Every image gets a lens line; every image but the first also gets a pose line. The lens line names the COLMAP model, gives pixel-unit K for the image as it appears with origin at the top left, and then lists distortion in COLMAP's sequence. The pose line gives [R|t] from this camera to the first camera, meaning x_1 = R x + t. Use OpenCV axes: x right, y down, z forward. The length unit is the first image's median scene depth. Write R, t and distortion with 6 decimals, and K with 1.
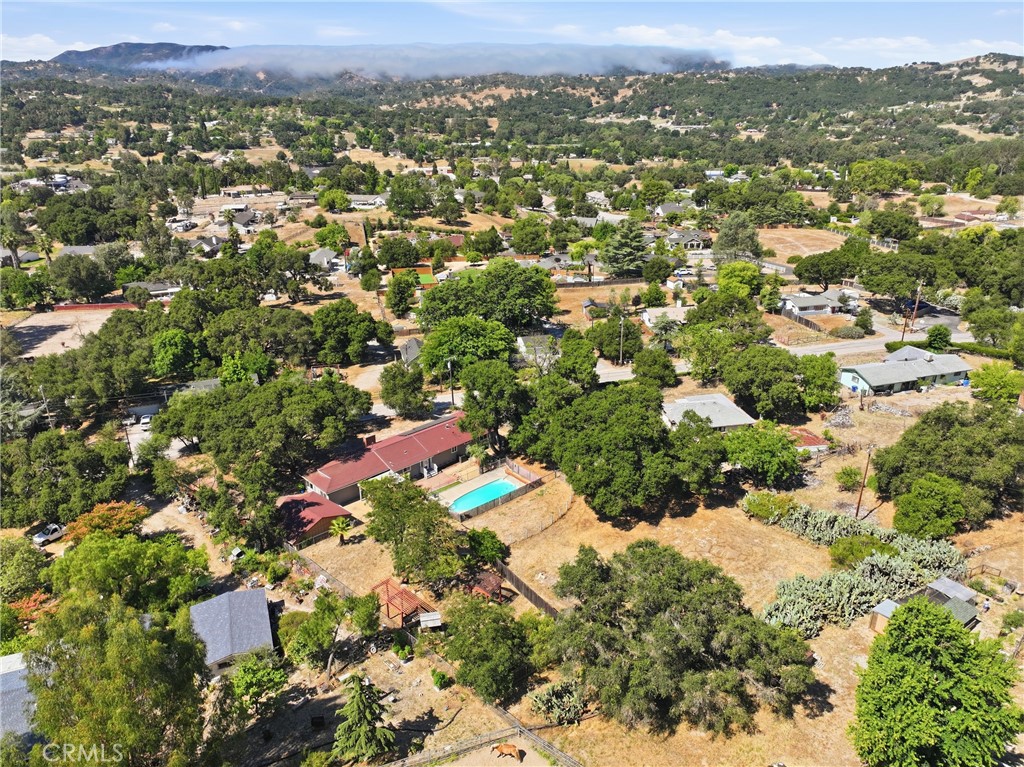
lens RADIAL K [[719.8, 0, 508.4], [0, 719.8, 382.4], [0, 0, 1]] dist [-0.001023, 0.018673]
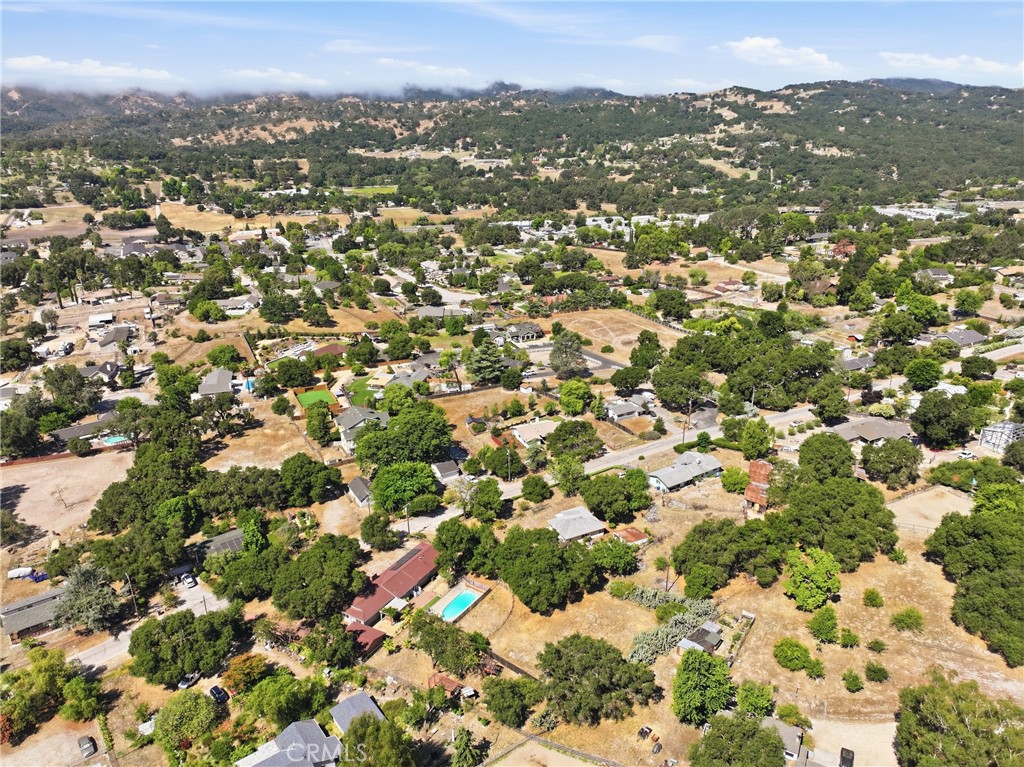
lens RADIAL K [[719.8, 0, 511.5], [0, 719.8, 385.4], [0, 0, 1]] dist [-0.001023, 0.018673]
pose [[0.964676, -0.093610, 0.246245, -0.154027], [0.097552, 0.995223, -0.003828, -0.181082], [-0.244711, 0.027714, 0.969200, -0.354797]]
